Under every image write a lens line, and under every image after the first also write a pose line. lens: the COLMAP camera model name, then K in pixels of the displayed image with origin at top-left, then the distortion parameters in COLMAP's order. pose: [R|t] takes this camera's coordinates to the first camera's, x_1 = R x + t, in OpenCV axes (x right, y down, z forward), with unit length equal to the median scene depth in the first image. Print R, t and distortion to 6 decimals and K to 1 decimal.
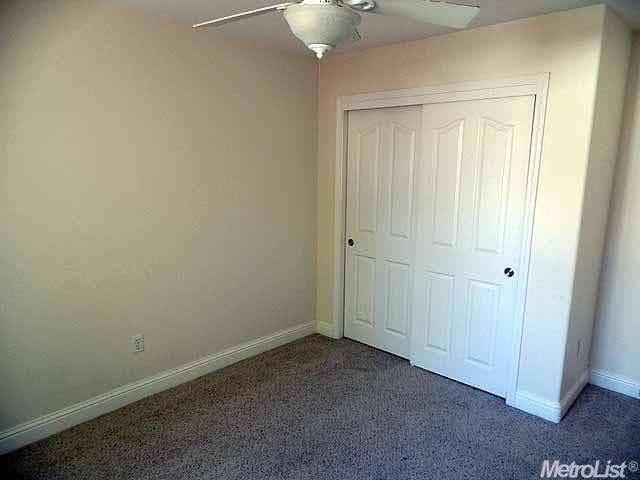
lens RADIAL K [[449.3, 0, 322.3], [0, 449.3, 239.9], [0, 0, 1]] dist [0.016448, -0.002629]
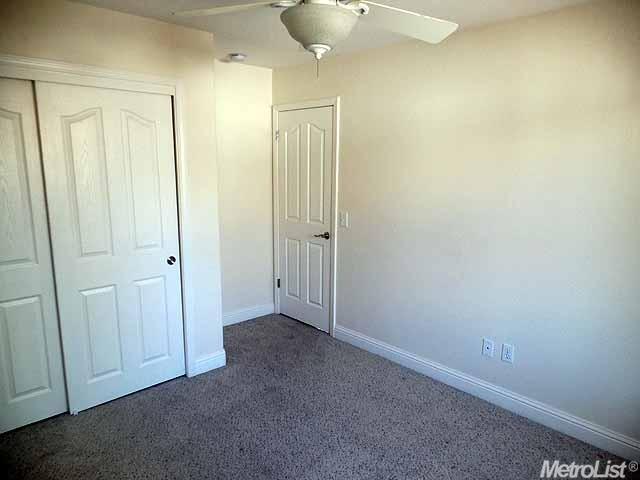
lens RADIAL K [[449.3, 0, 322.7], [0, 449.3, 243.1], [0, 0, 1]] dist [0.016448, -0.002629]
pose [[0.057434, -0.196091, 0.978902, -0.578754], [0.159899, 0.969670, 0.184860, -0.105596], [-0.985461, 0.145908, 0.087047, 0.529056]]
